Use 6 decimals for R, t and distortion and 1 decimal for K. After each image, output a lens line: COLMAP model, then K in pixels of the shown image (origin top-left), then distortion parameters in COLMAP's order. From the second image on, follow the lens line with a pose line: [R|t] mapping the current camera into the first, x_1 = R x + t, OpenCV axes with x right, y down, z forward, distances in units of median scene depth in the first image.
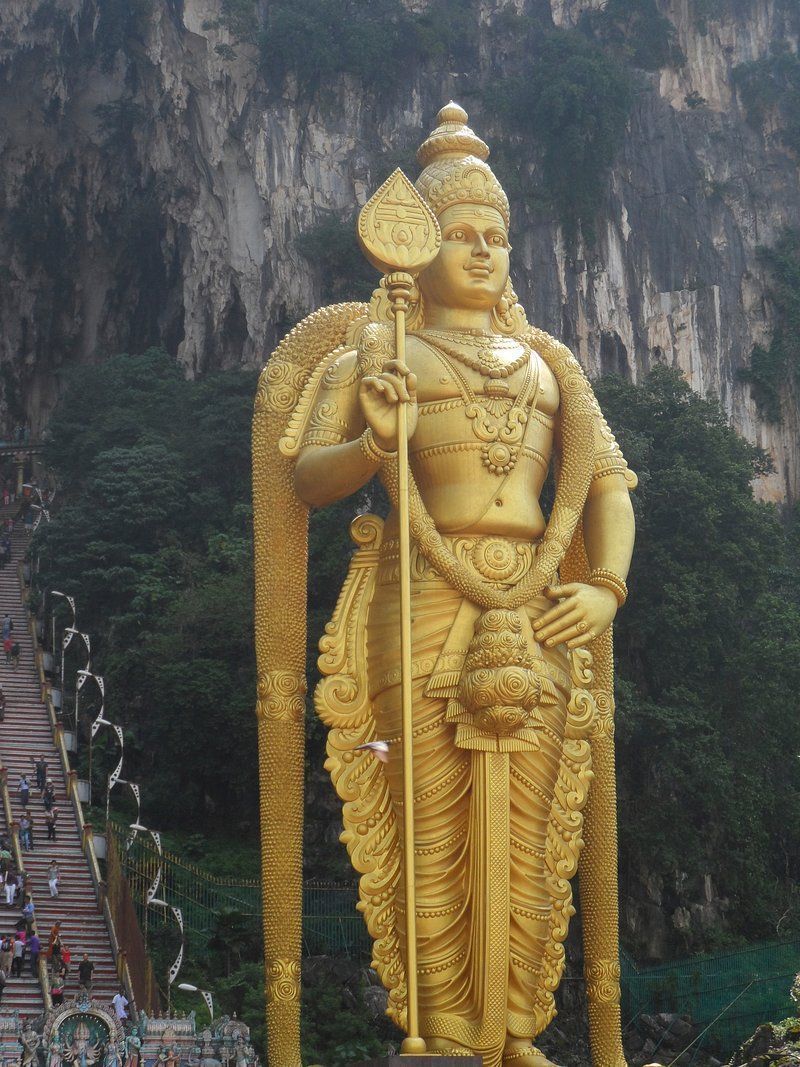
lens RADIAL K [[2244.7, 0, 400.0], [0, 2244.7, 533.5], [0, 0, 1]] dist [-0.120750, -0.226800]
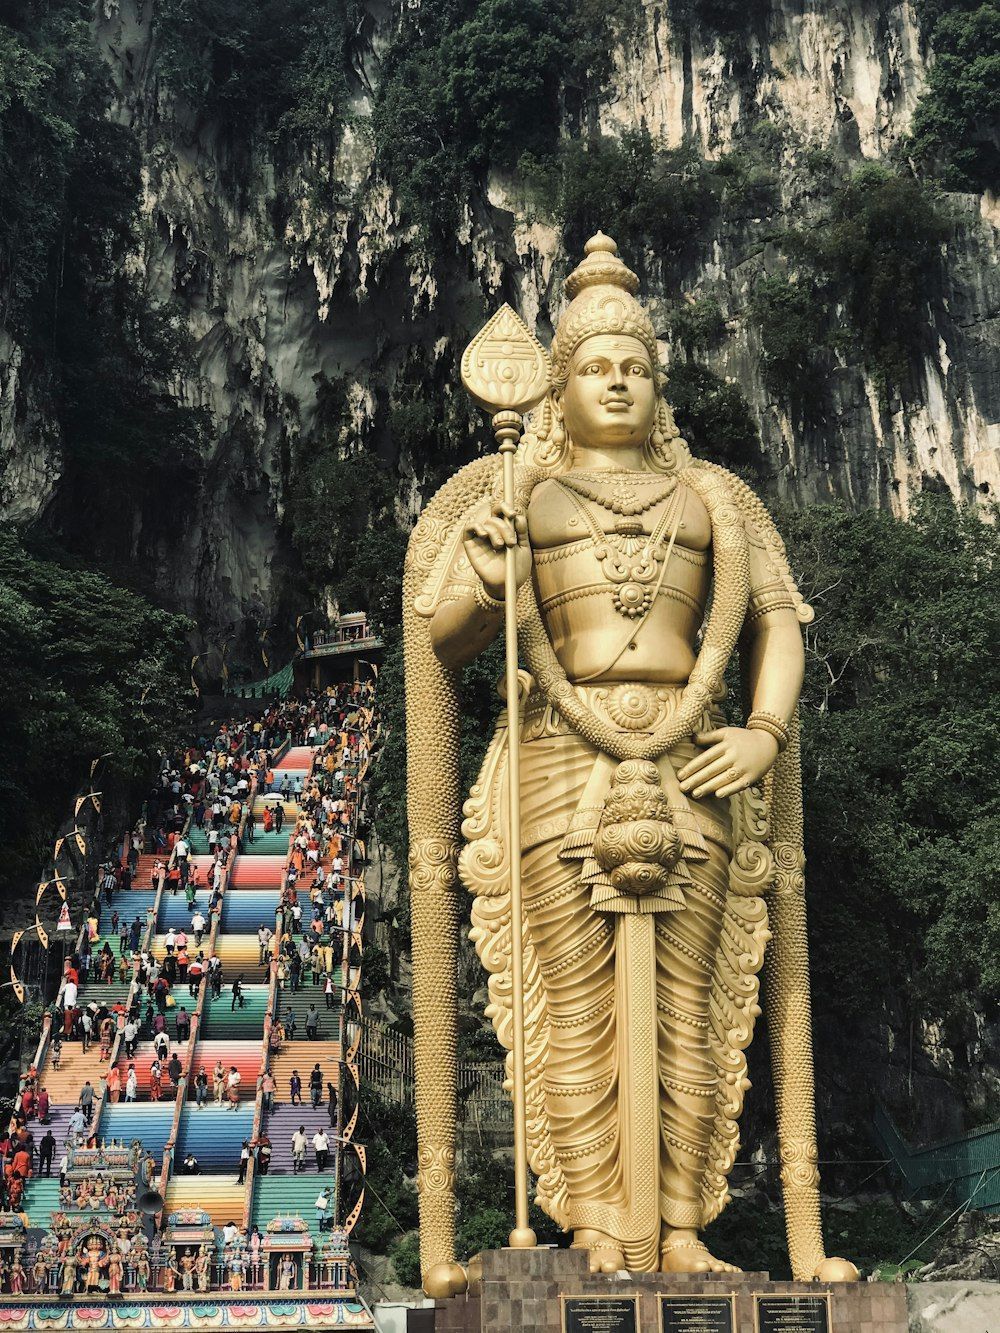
lens RADIAL K [[2201.0, 0, 507.7], [0, 2201.0, 640.6], [0, 0, 1]] dist [0.054523, -0.018503]
pose [[0.975832, -0.071897, -0.206358, 0.181844], [0.063565, 0.996883, -0.046732, 0.023381], [0.209075, 0.032486, 0.977360, 0.088634]]
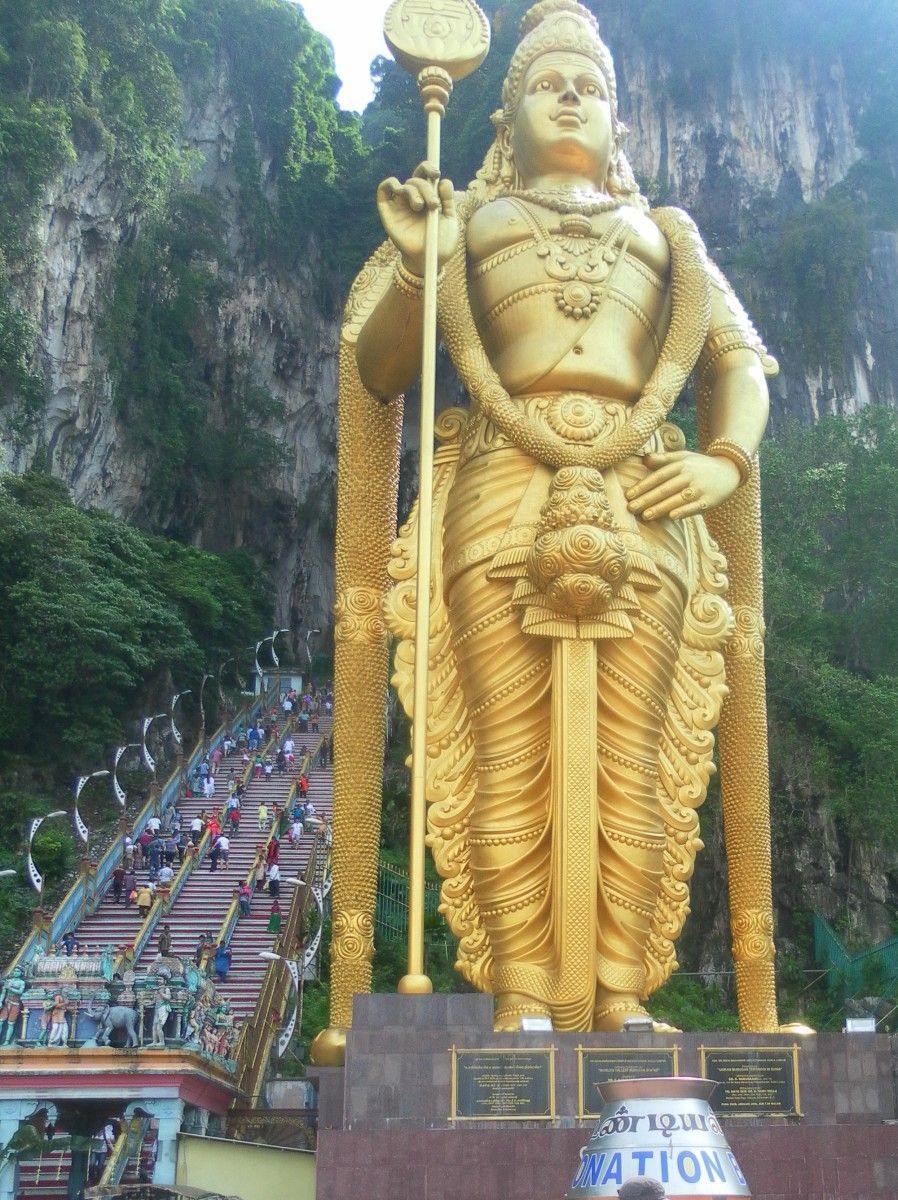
lens RADIAL K [[1338.7, 0, 634.5], [0, 1338.7, 830.9], [0, 0, 1]] dist [-0.022745, 0.020896]
pose [[0.986540, -0.051540, -0.155187, 0.130910], [0.054507, 0.998402, 0.014921, 0.155760], [0.154170, -0.023178, 0.987772, 0.510289]]
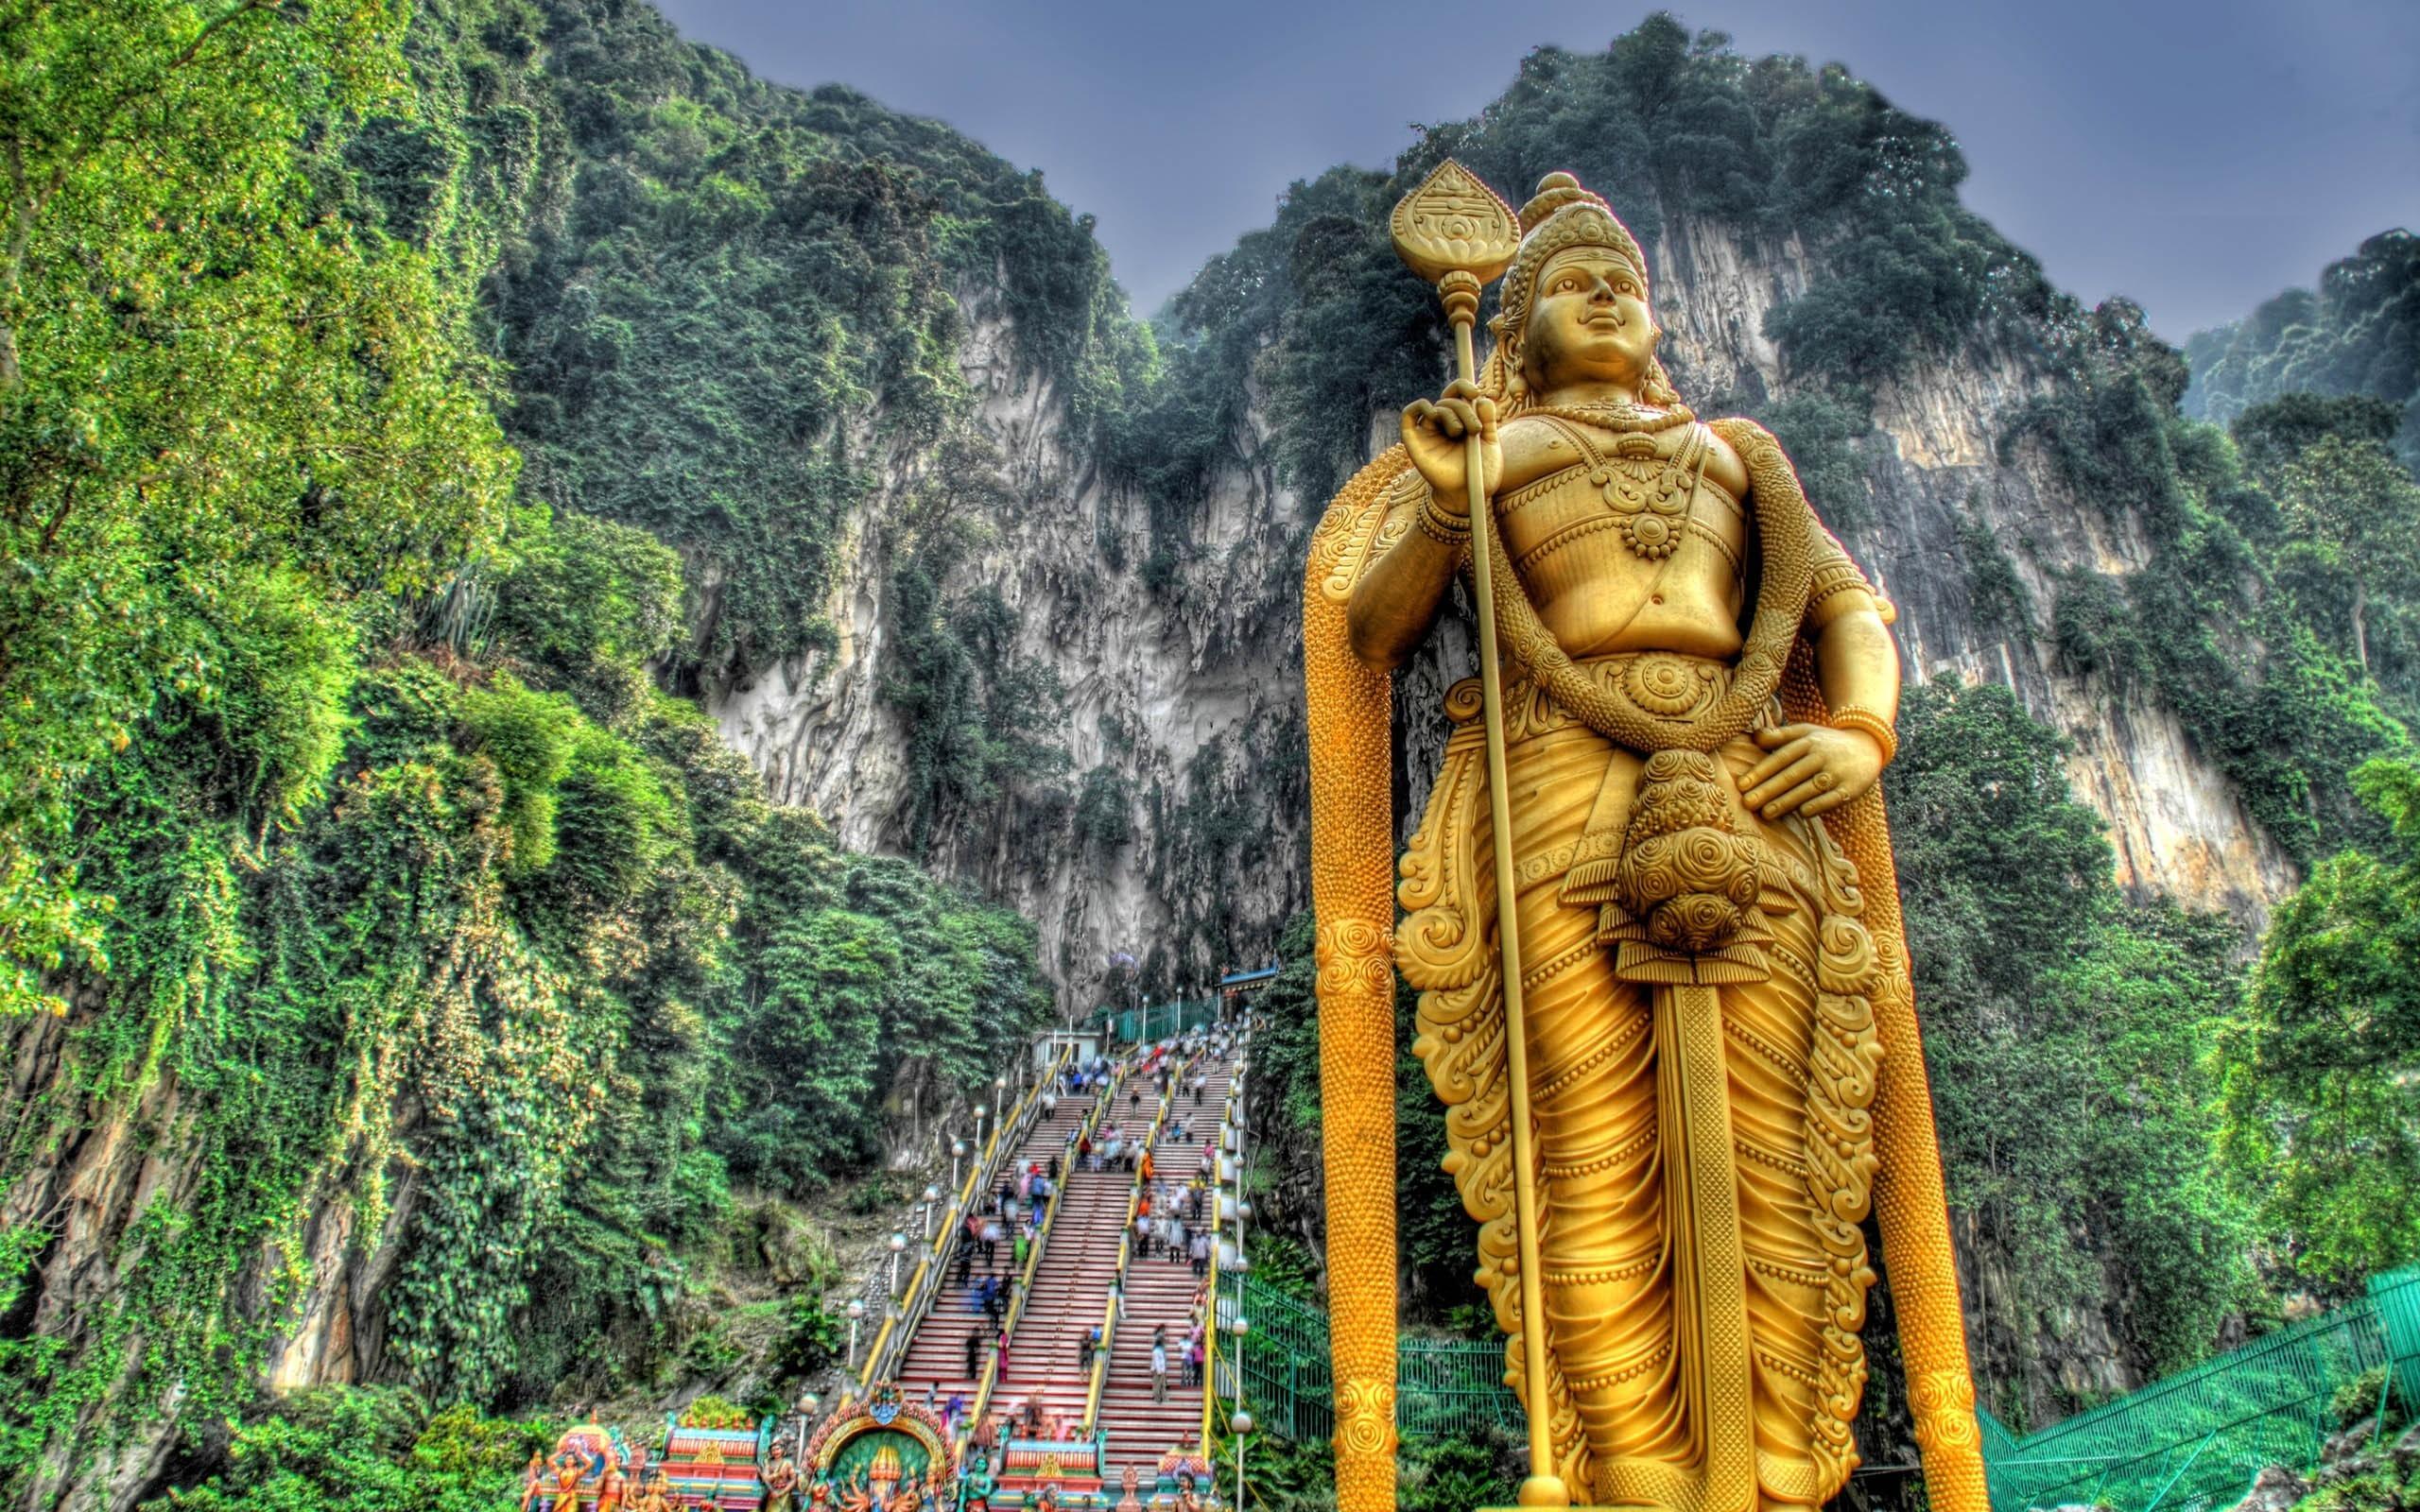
lens RADIAL K [[1891.2, 0, 1220.2], [0, 1891.2, 717.5], [0, 0, 1]] dist [-0.130003, 0.007358]
pose [[0.959534, -0.123132, -0.253245, 0.054944], [0.052351, 0.961655, -0.269218, 0.149829], [0.276684, 0.245066, 0.929187, 0.489816]]
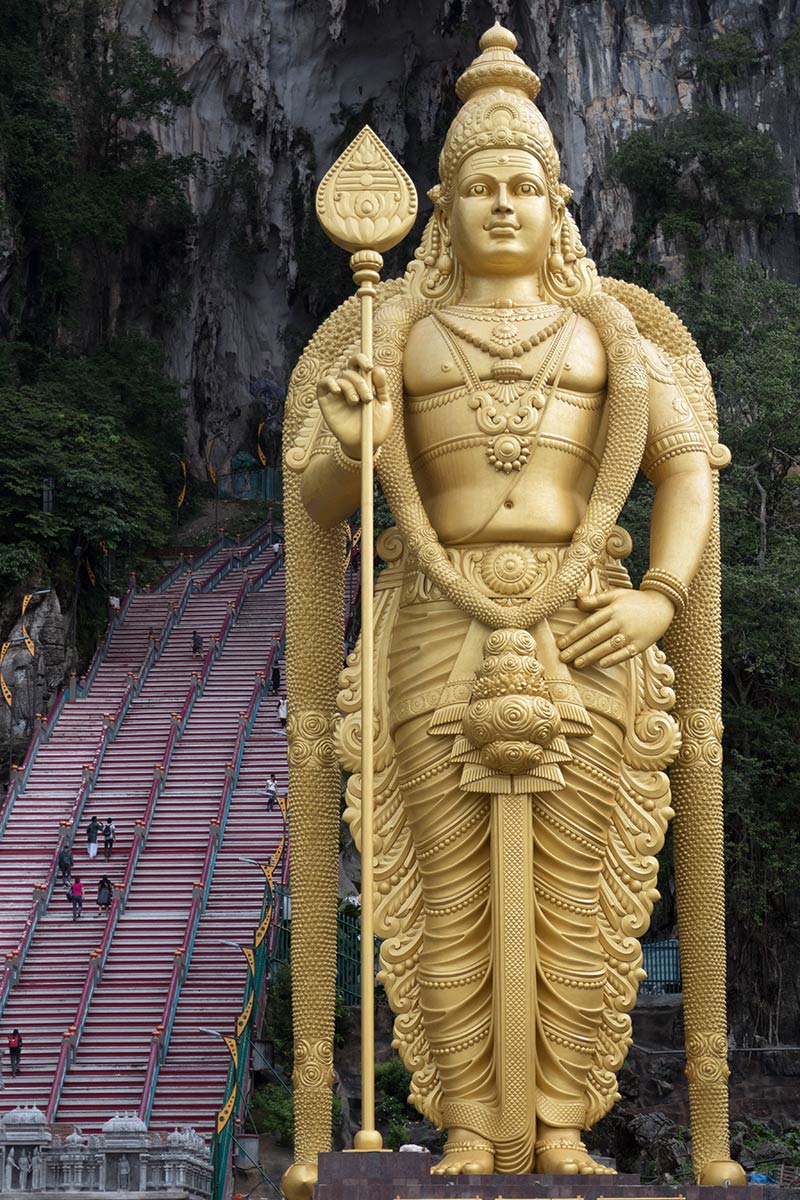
lens RADIAL K [[2761.9, 0, 400.0], [0, 2761.9, 600.0], [0, 0, 1]] dist [0.413910, -4.280405]
pose [[0.945173, -0.070441, -0.318882, 0.338586], [0.084324, 0.995989, 0.029924, -0.012314], [0.315495, -0.055173, 0.947322, -0.022275]]
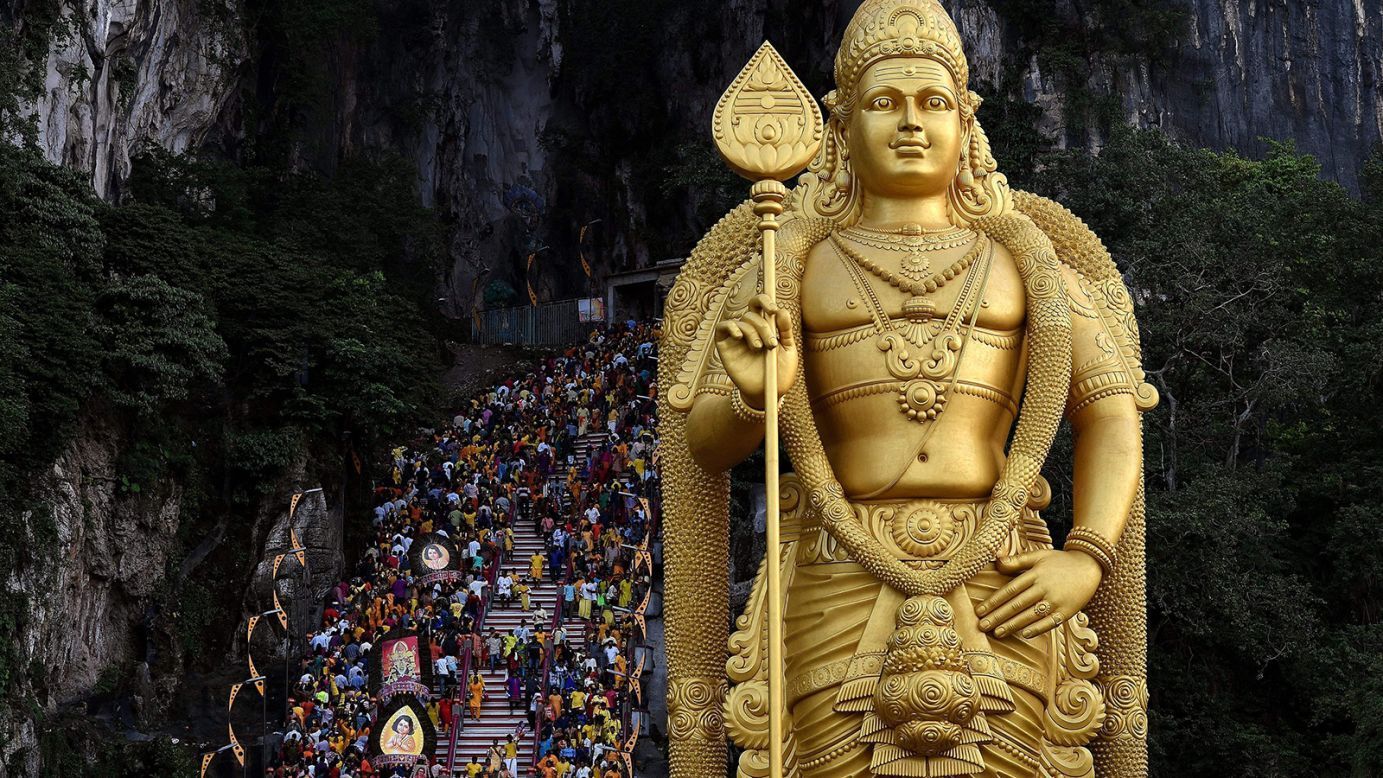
lens RADIAL K [[3718.8, 0, 691.5], [0, 3718.8, 389.0], [0, 0, 1]] dist [-0.024689, -0.637421]
pose [[0.954226, -0.065368, -0.291856, 0.345596], [0.079765, 0.996101, 0.037692, -0.092312], [0.288254, -0.059246, 0.955719, -0.262940]]
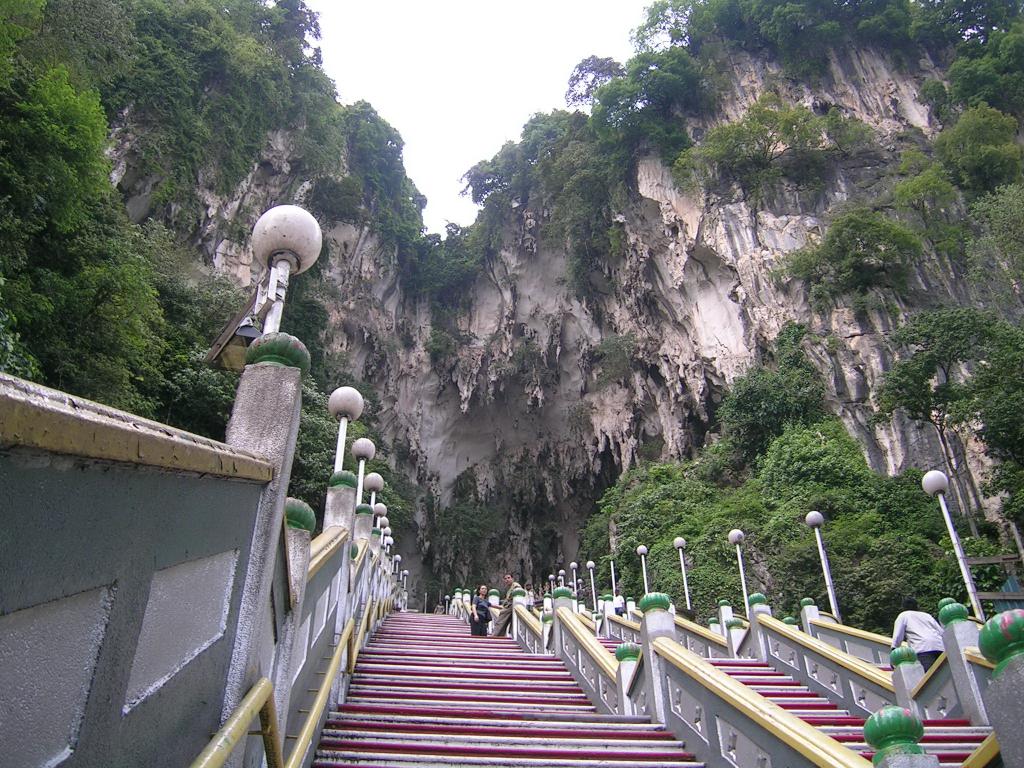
lens RADIAL K [[1066.3, 0, 510.8], [0, 1066.3, 364.1], [0, 0, 1]] dist [-0.149730, -0.002584]
pose [[0.985268, -0.122427, -0.119411, -0.200689], [0.051288, 0.877620, -0.476605, 0.268700], [0.163147, 0.463460, 0.870970, 0.911068]]
